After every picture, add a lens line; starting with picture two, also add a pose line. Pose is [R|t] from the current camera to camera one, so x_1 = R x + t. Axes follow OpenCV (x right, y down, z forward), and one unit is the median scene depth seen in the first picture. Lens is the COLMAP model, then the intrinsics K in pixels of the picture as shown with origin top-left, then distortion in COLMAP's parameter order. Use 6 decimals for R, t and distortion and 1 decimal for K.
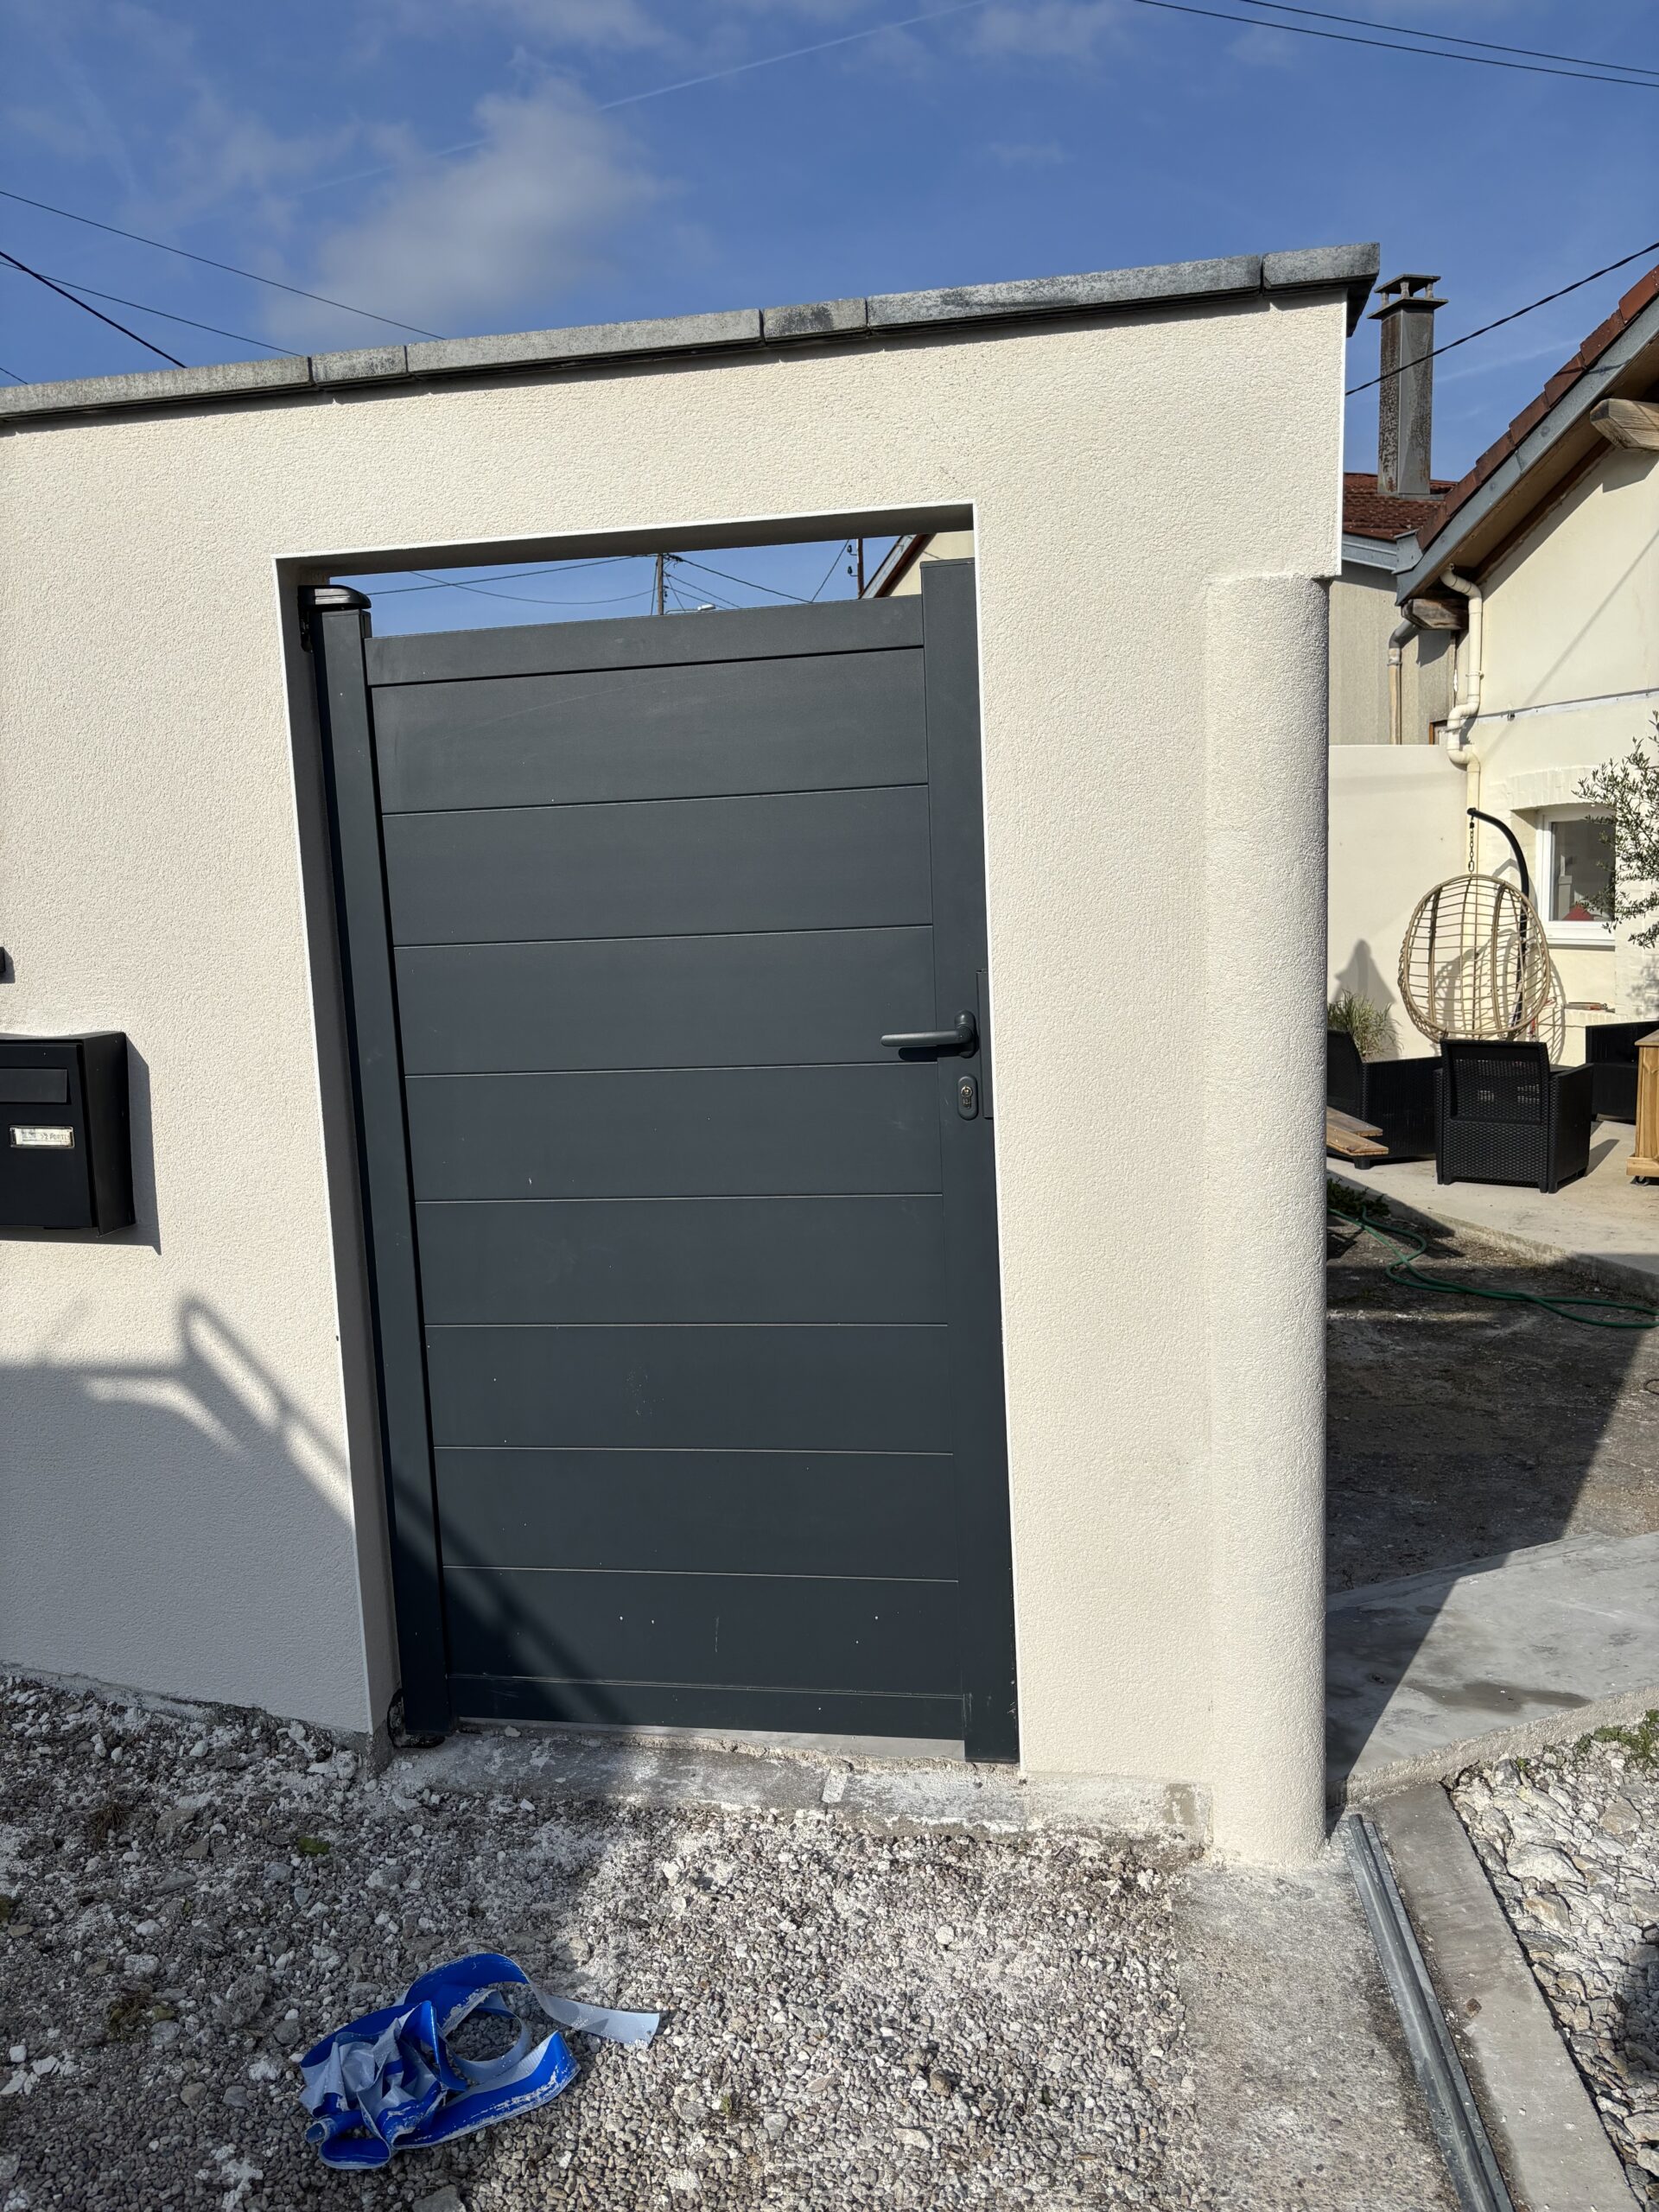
lens RADIAL K [[1682.2, 0, 835.1], [0, 1682.2, 1117.9], [0, 0, 1]] dist [0.037962, -0.006434]
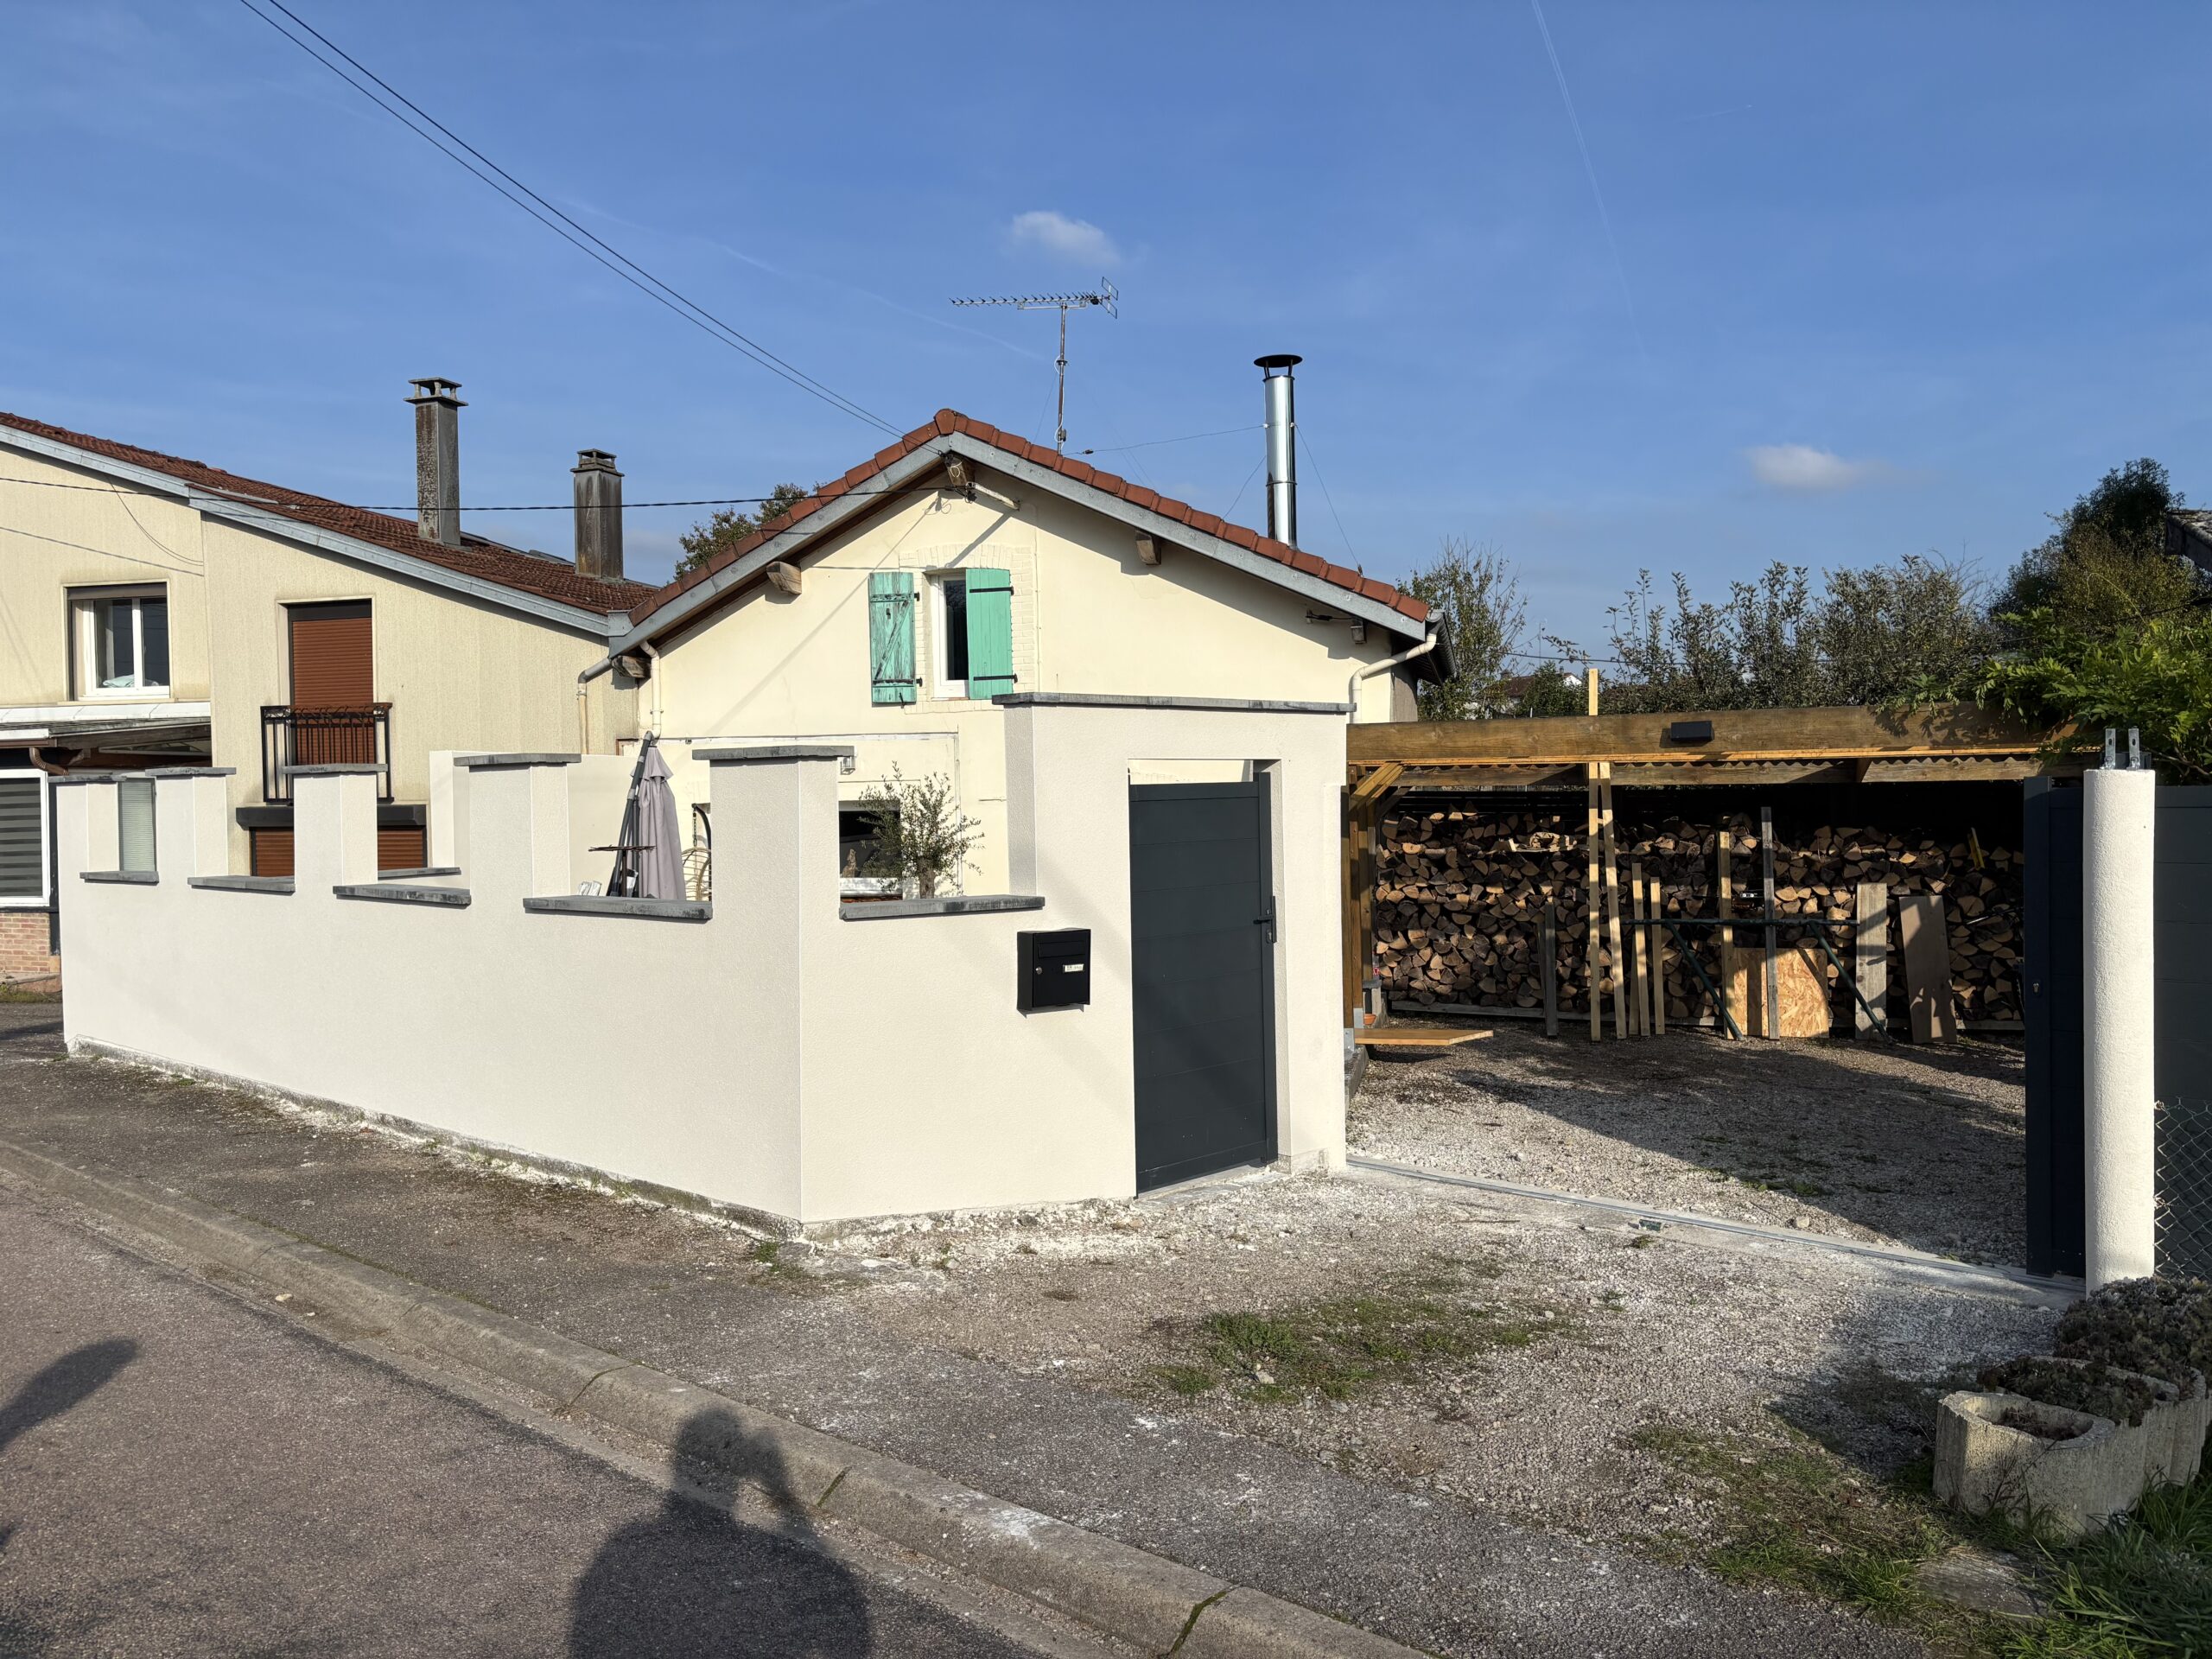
lens RADIAL K [[1682.2, 0, 1103.0], [0, 1682.2, 829.4], [0, 0, 1]] dist [0.037962, -0.006434]
pose [[0.584157, 0.014867, 0.811504, -0.572446], [0.101704, 0.990611, -0.091360, 0.009297], [-0.805243, 0.135902, 0.577160, -0.124810]]
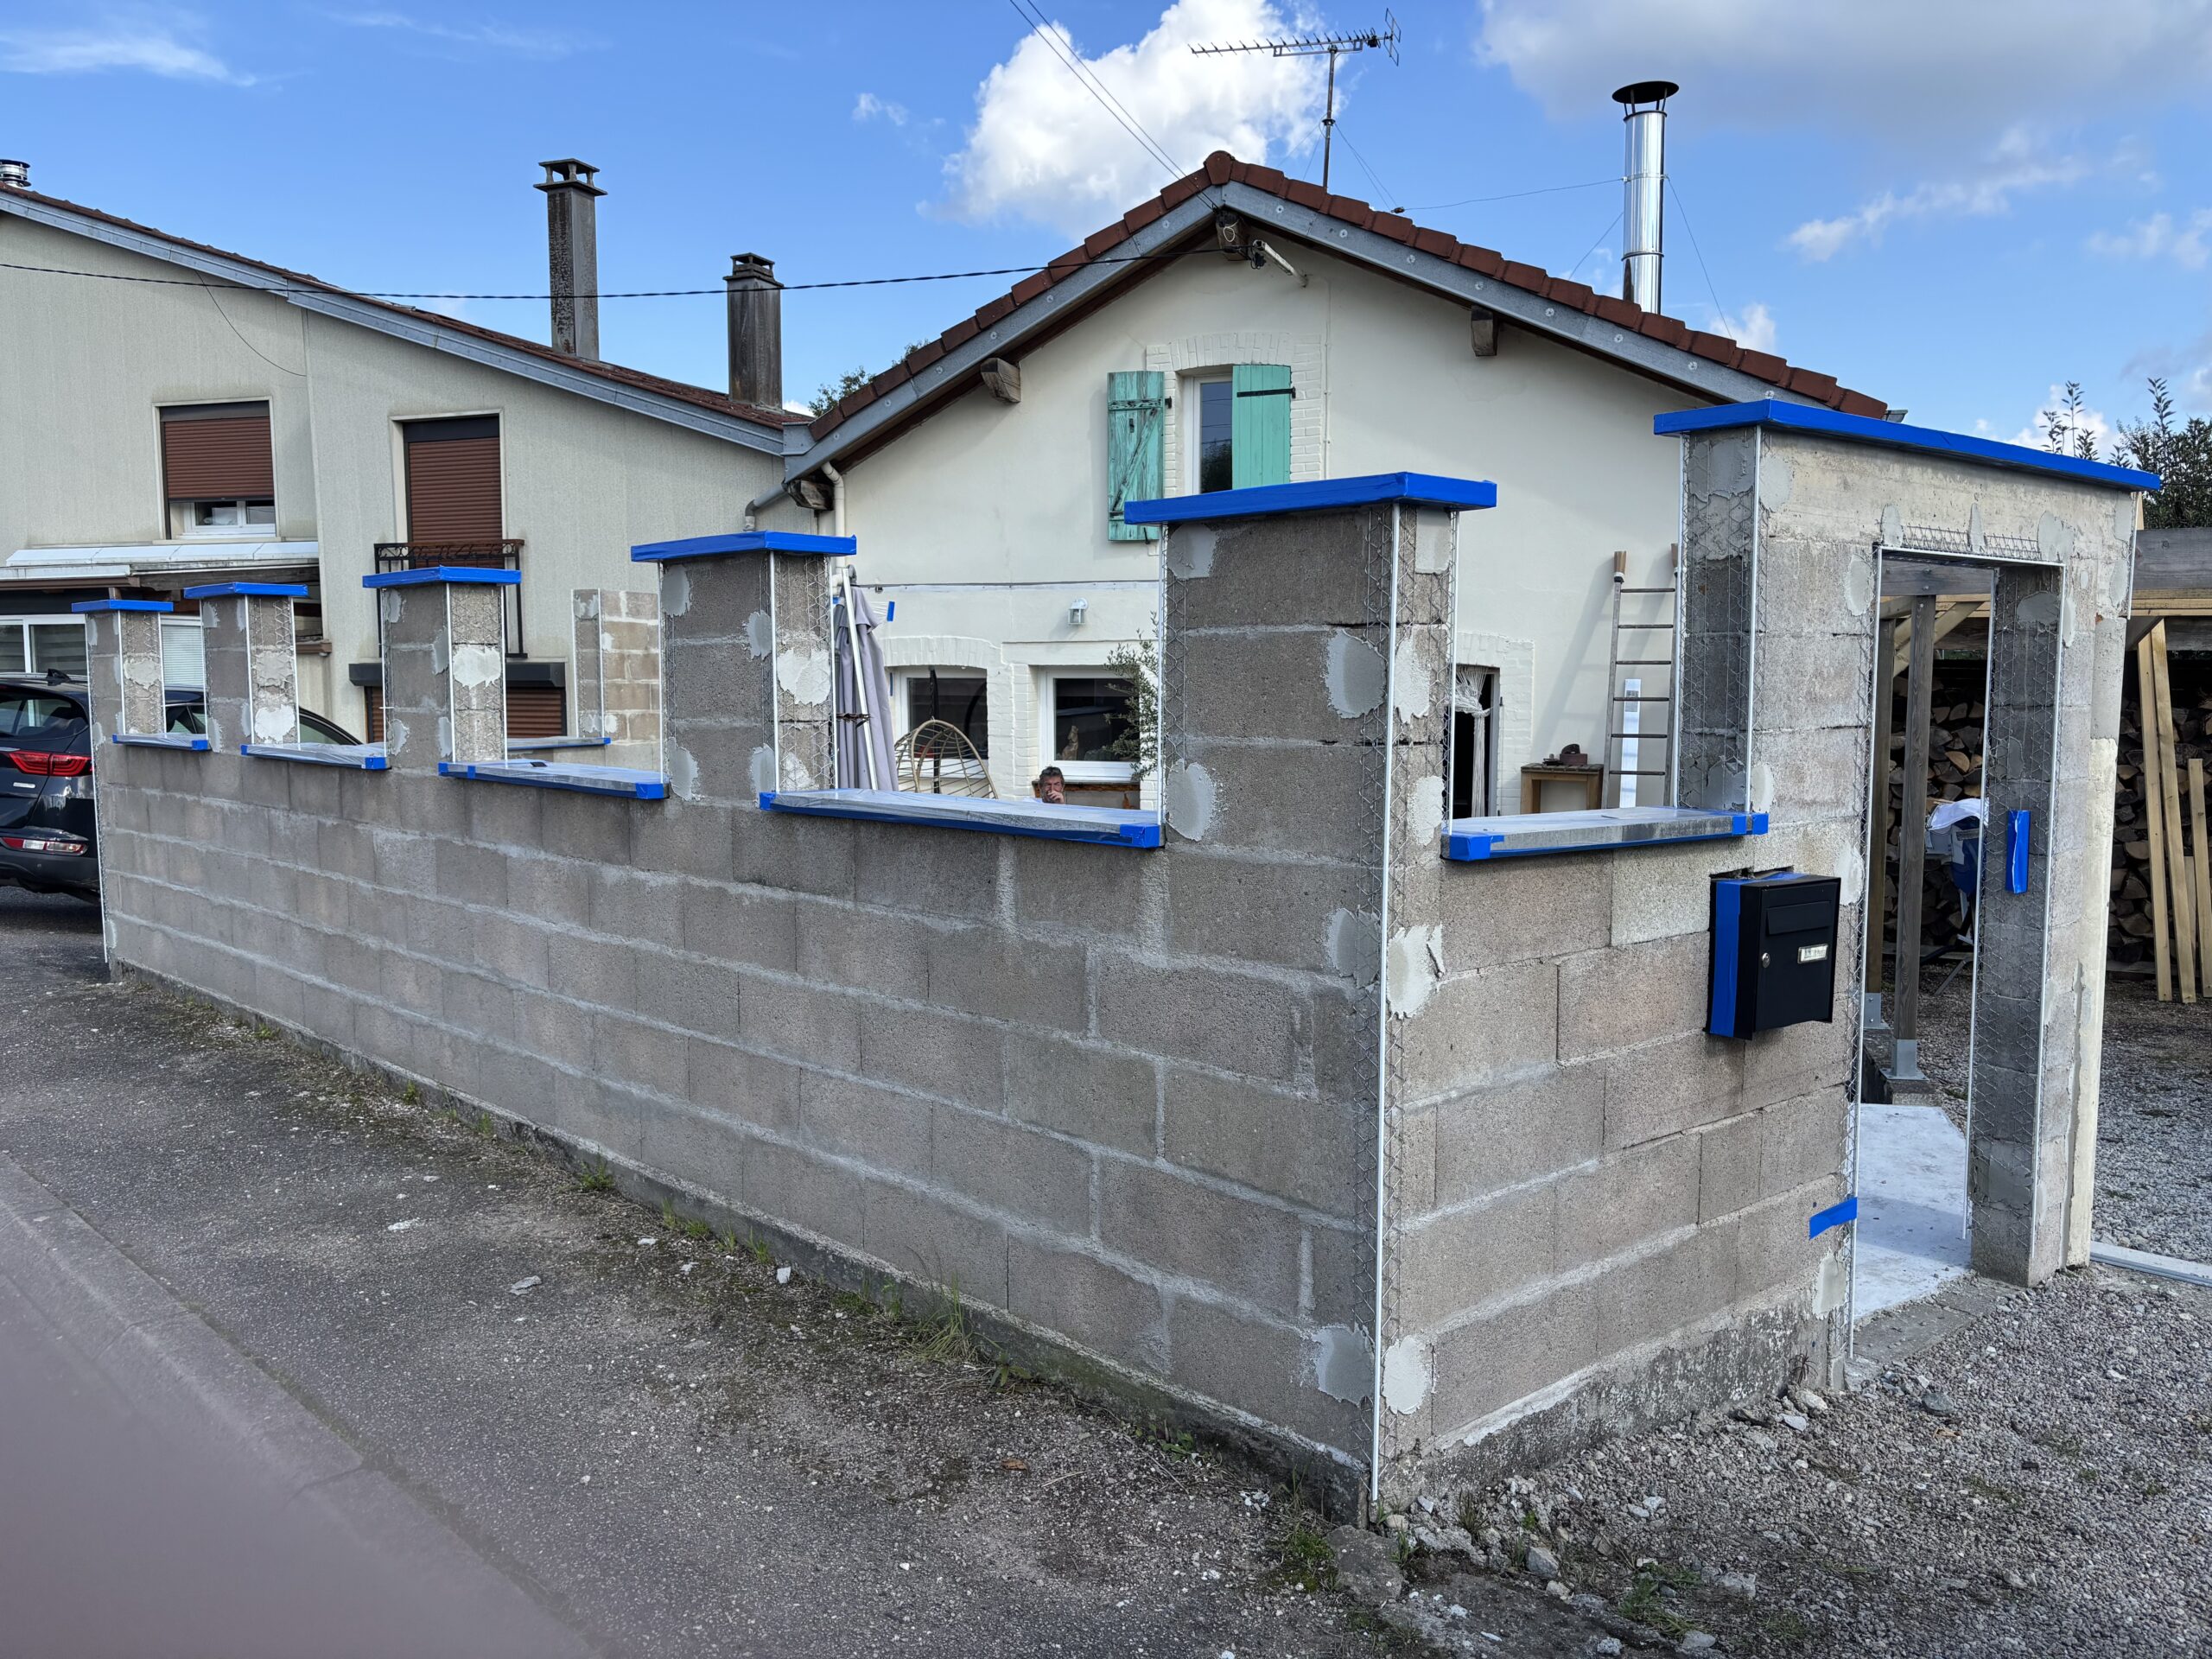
lens RADIAL K [[1682.2, 0, 1106.8], [0, 1682.2, 828.0], [0, 0, 1]] dist [0.037962, -0.006434]
pose [[0.637145, -0.030012, 0.770160, -0.416443], [0.080646, 0.996353, -0.027891, -0.021250], [-0.766514, 0.079881, 0.637241, 0.128424]]
